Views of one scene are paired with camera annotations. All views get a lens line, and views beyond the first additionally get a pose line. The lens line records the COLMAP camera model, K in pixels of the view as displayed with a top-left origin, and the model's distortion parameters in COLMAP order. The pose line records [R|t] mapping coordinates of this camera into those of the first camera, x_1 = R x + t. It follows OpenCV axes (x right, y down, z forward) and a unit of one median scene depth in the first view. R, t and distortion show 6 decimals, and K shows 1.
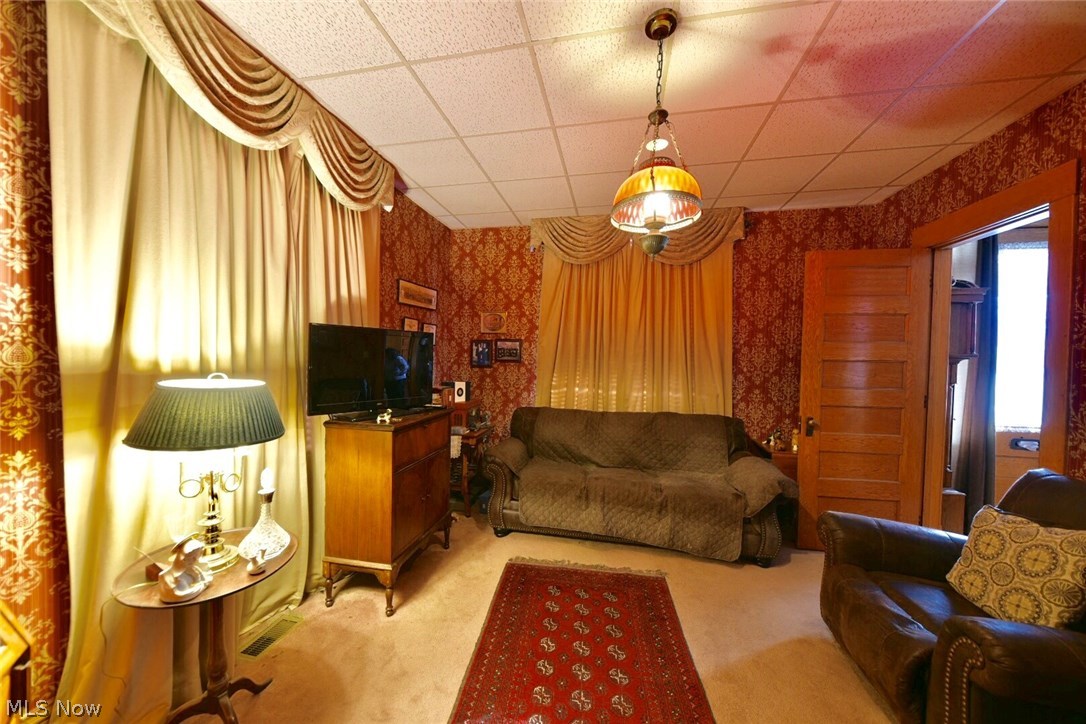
lens RADIAL K [[377.5, 0, 539.8], [0, 377.5, 368.0], [0, 0, 1]] dist [0.018542, -0.009405]
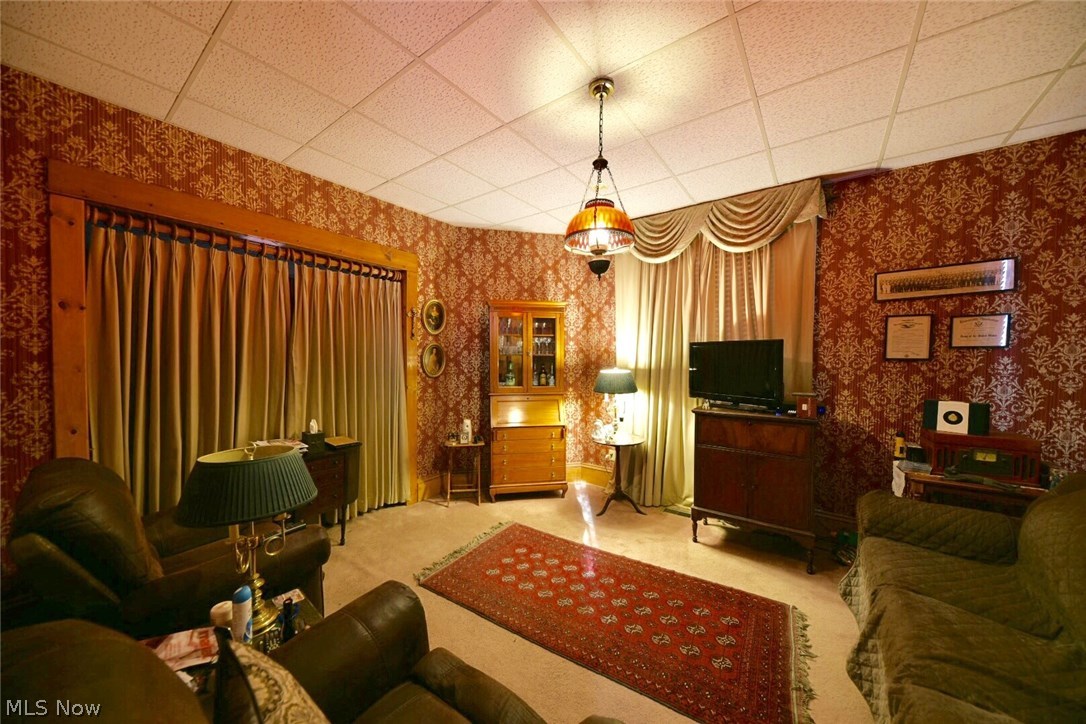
lens RADIAL K [[377.5, 0, 539.8], [0, 377.5, 368.0], [0, 0, 1]] dist [0.018542, -0.009405]
pose [[-0.426121, 0.008234, -0.904629, 1.038662], [-0.033694, 0.999120, 0.024966, -0.021808], [0.904038, 0.041119, -0.425469, 0.945715]]
